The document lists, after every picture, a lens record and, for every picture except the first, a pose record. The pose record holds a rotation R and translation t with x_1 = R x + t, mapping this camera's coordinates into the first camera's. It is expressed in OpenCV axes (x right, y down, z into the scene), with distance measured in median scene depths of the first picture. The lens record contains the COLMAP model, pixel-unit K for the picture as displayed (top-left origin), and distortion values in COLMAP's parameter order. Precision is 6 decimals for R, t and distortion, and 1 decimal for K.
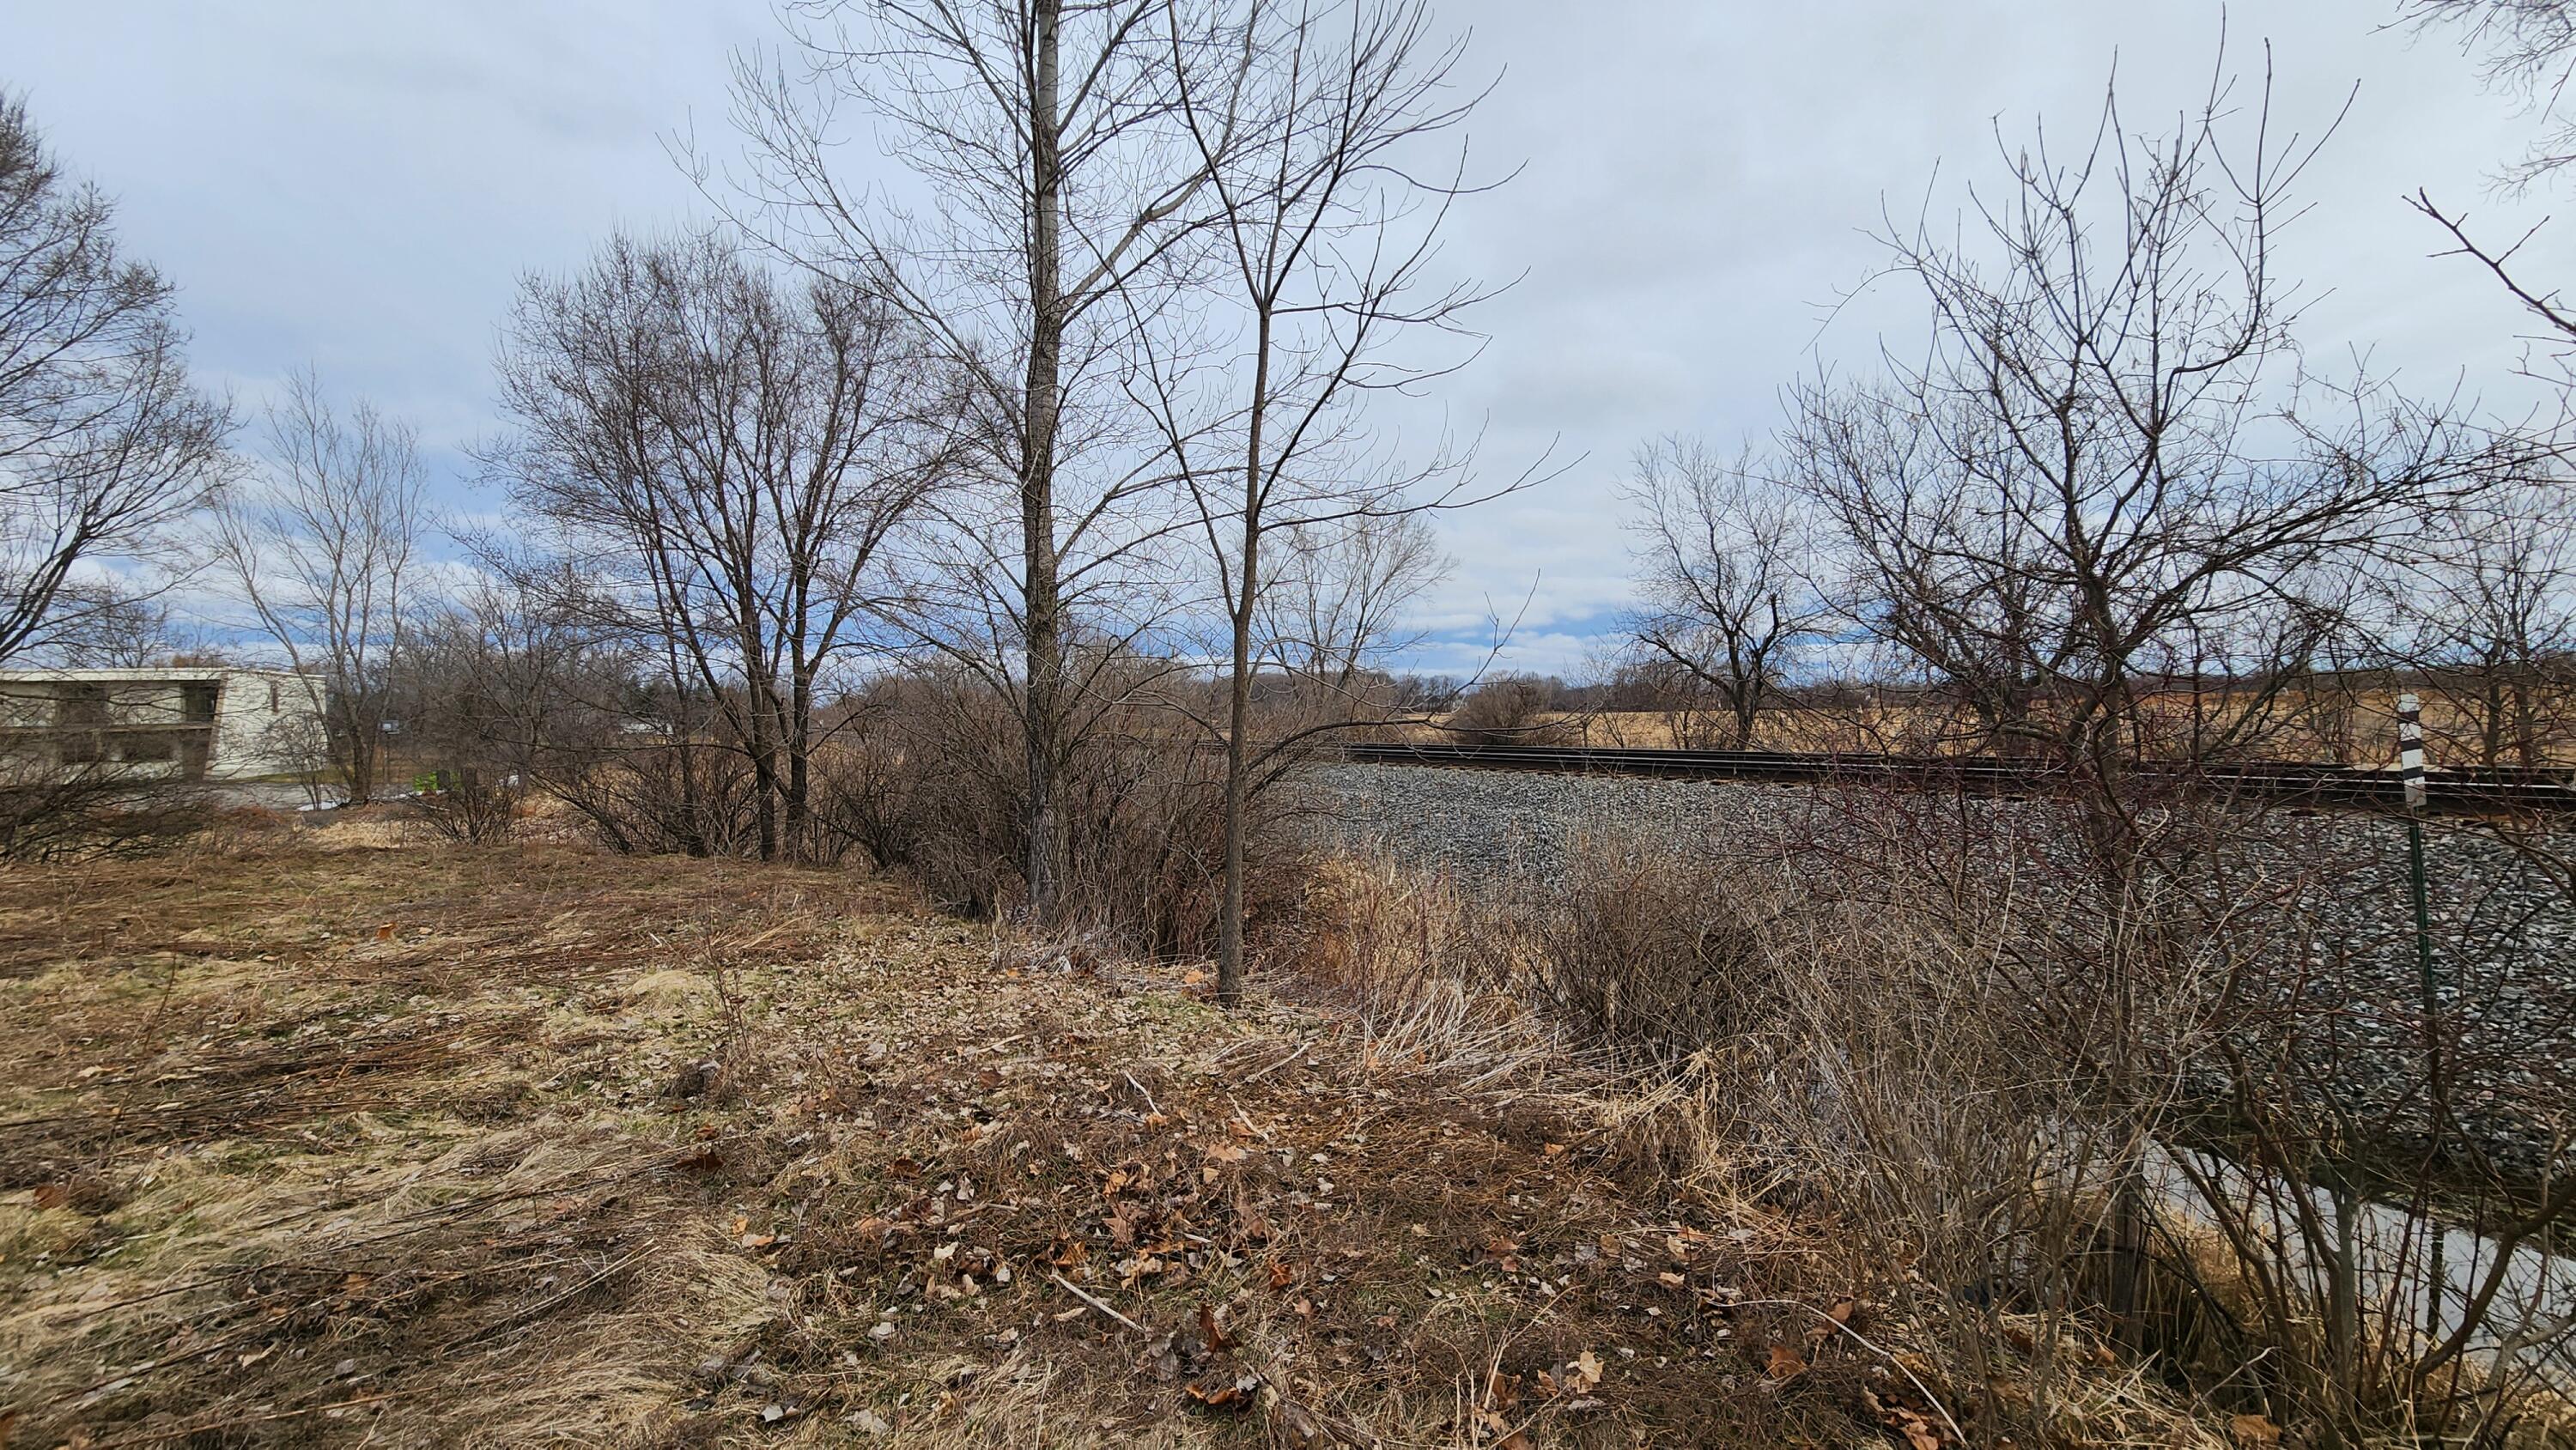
lens RADIAL K [[994.3, 0, 1246.5], [0, 994.3, 720.6], [0, 0, 1]] dist [0.012873, -0.000289]
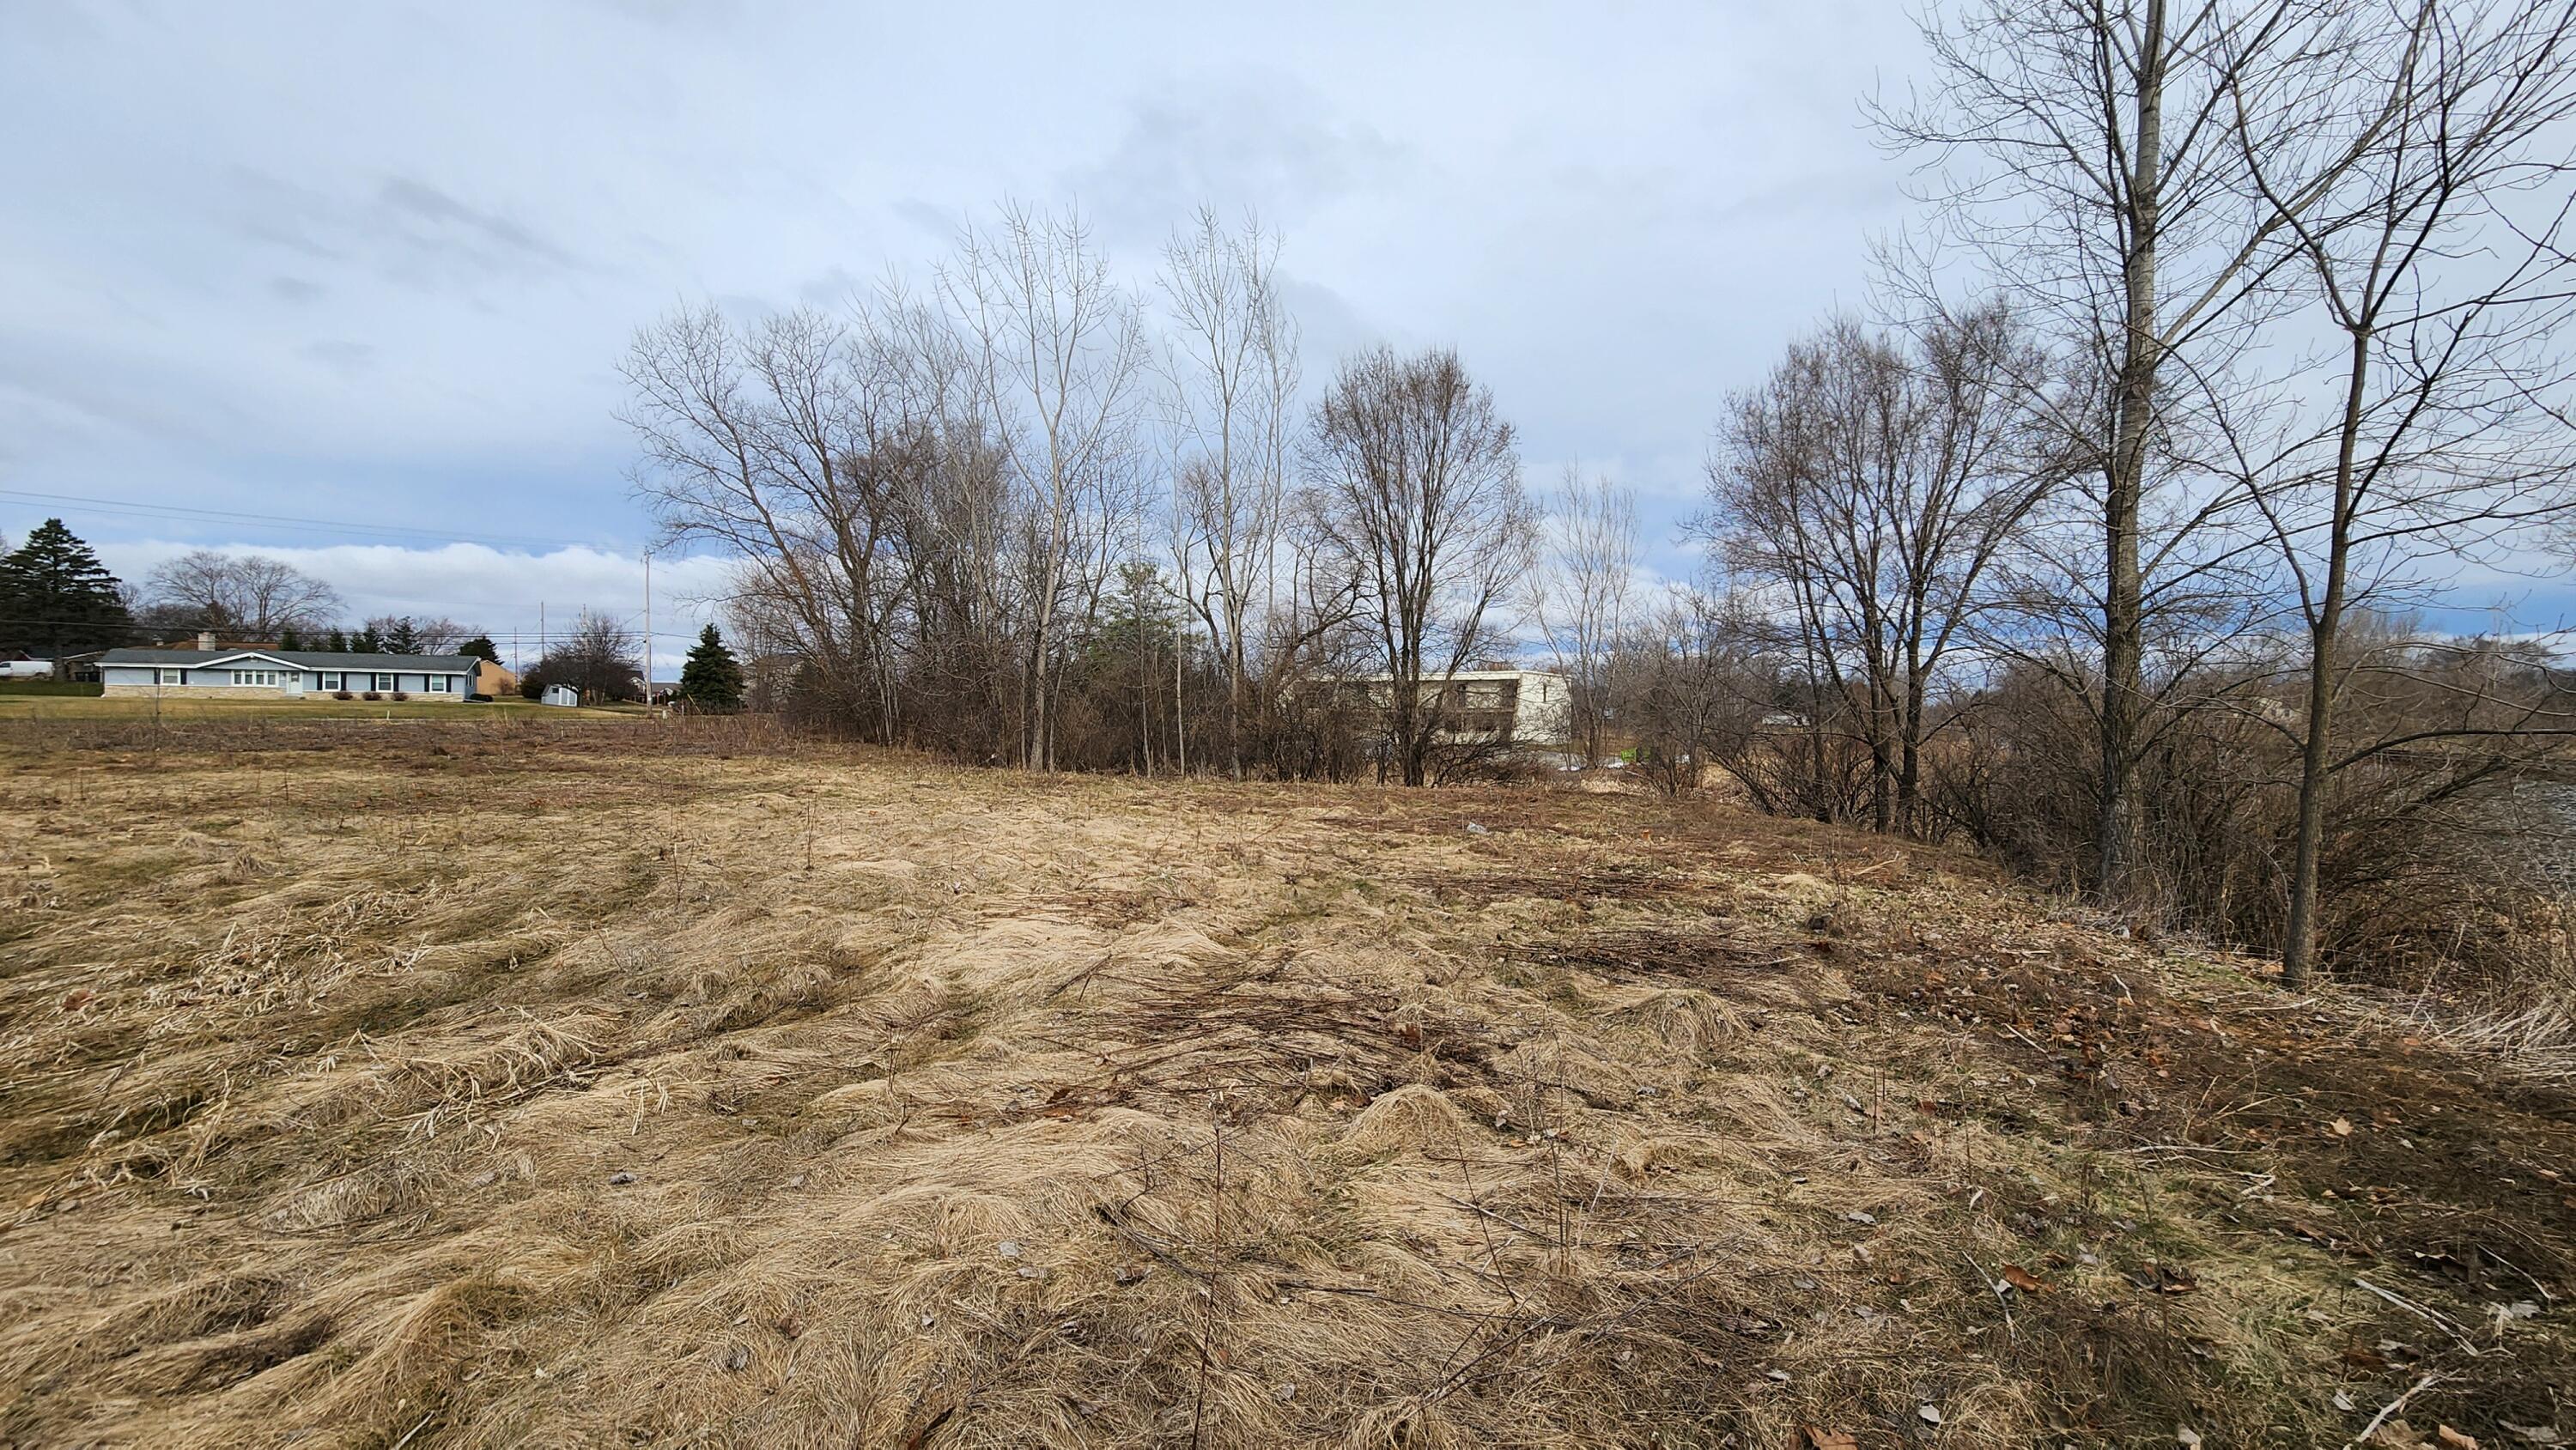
lens RADIAL K [[1044.6, 0, 1341.0], [0, 1044.6, 715.8], [0, 0, 1]] dist [-0.008054, -0.000561]
pose [[0.589561, 0.026126, -0.807301, 0.150076], [-0.025200, 0.999585, 0.013945, 0.000087], [0.807331, 0.012123, 0.589975, -0.270682]]
